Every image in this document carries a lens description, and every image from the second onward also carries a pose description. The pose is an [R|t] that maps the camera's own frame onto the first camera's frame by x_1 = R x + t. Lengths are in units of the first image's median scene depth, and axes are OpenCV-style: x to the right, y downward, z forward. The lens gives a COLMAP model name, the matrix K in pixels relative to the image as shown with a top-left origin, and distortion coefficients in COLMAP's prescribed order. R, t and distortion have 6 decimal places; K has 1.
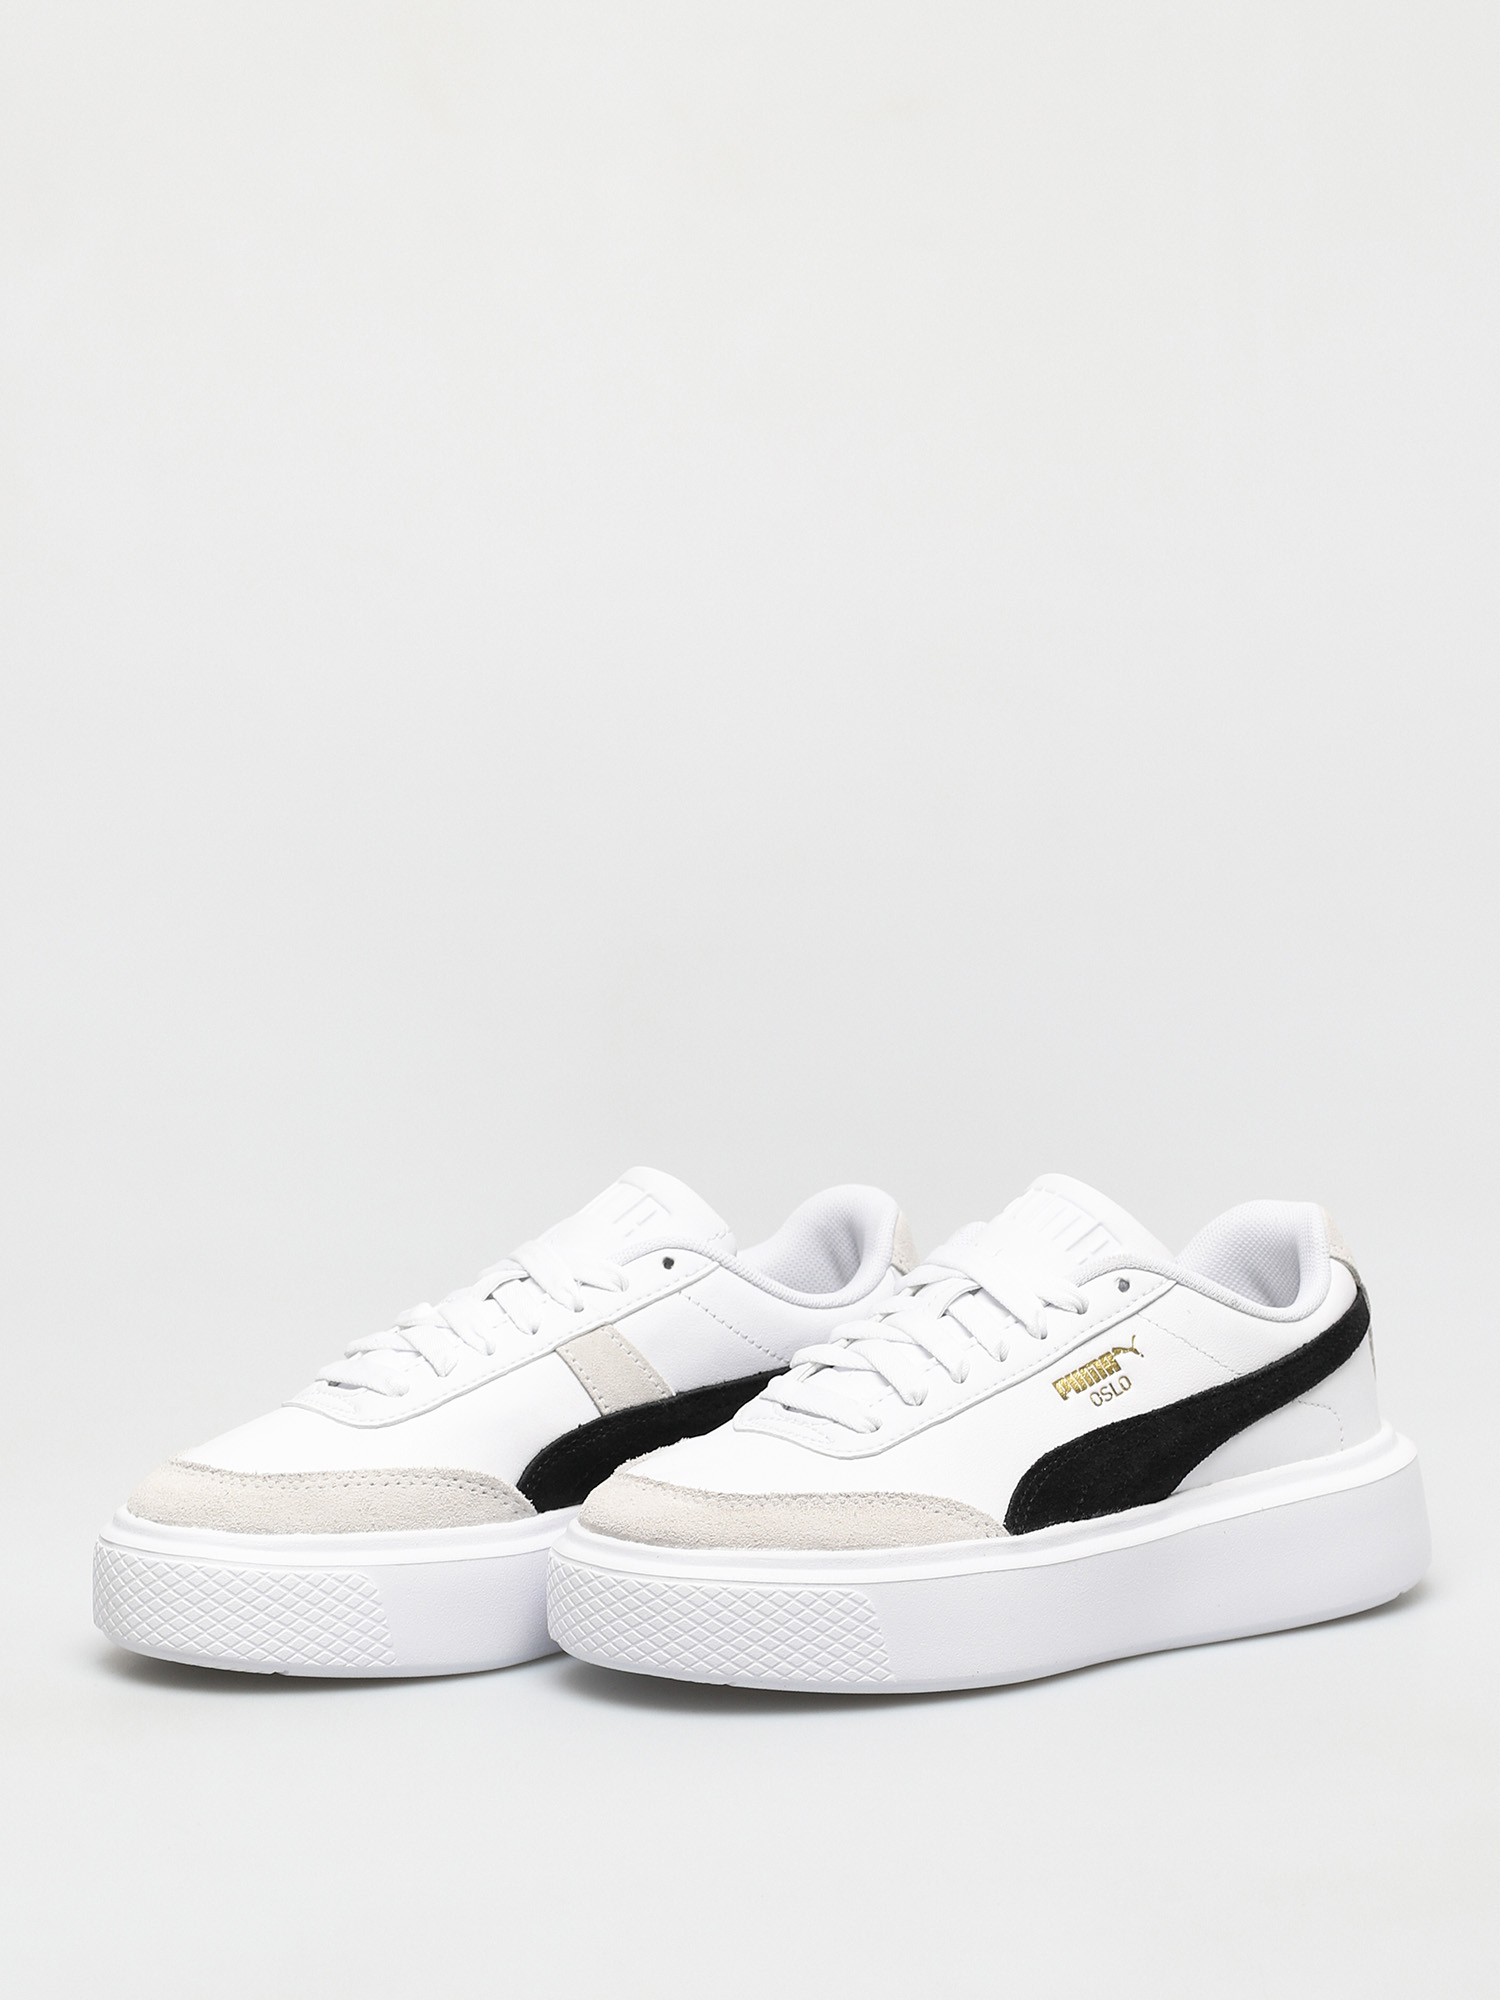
lens RADIAL K [[7645.5, 0, 750.0], [0, 7645.5, 1000.0], [0, 0, 1]] dist [-0.044352, 0.087258]
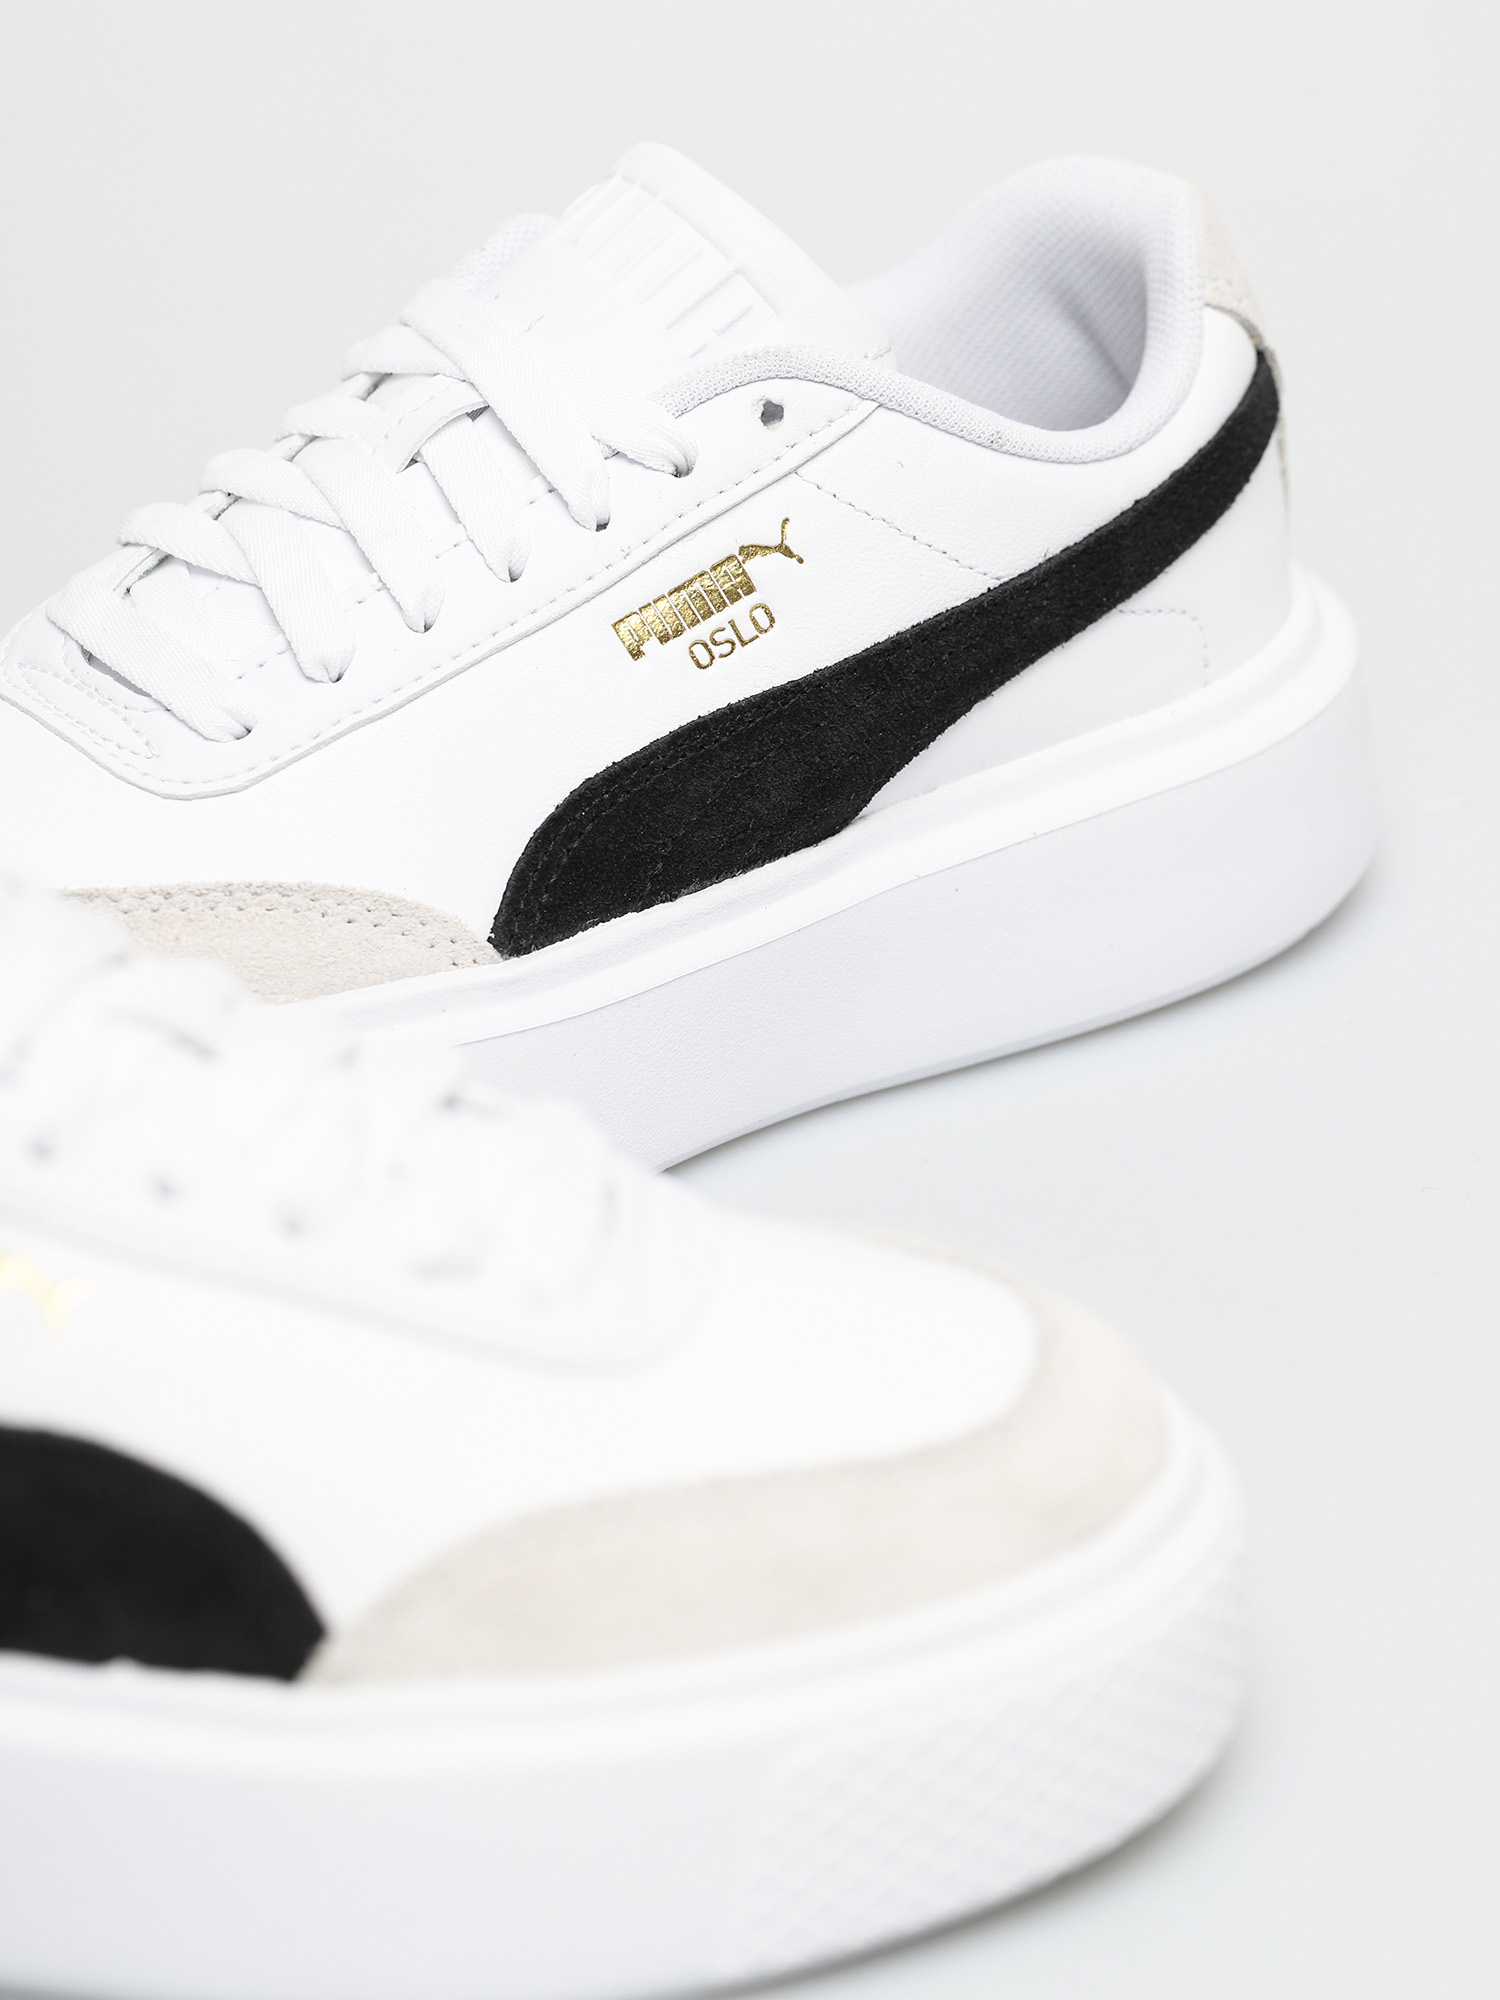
lens RADIAL K [[7645.5, 0, 750.0], [0, 7645.5, 1000.0], [0, 0, 1]] dist [-0.044352, 0.087258]
pose [[0.999081, 0.037307, -0.021125, 0.059952], [-0.029678, 0.957411, 0.287200, -0.070837], [0.030940, -0.286309, 0.957638, 0.509894]]
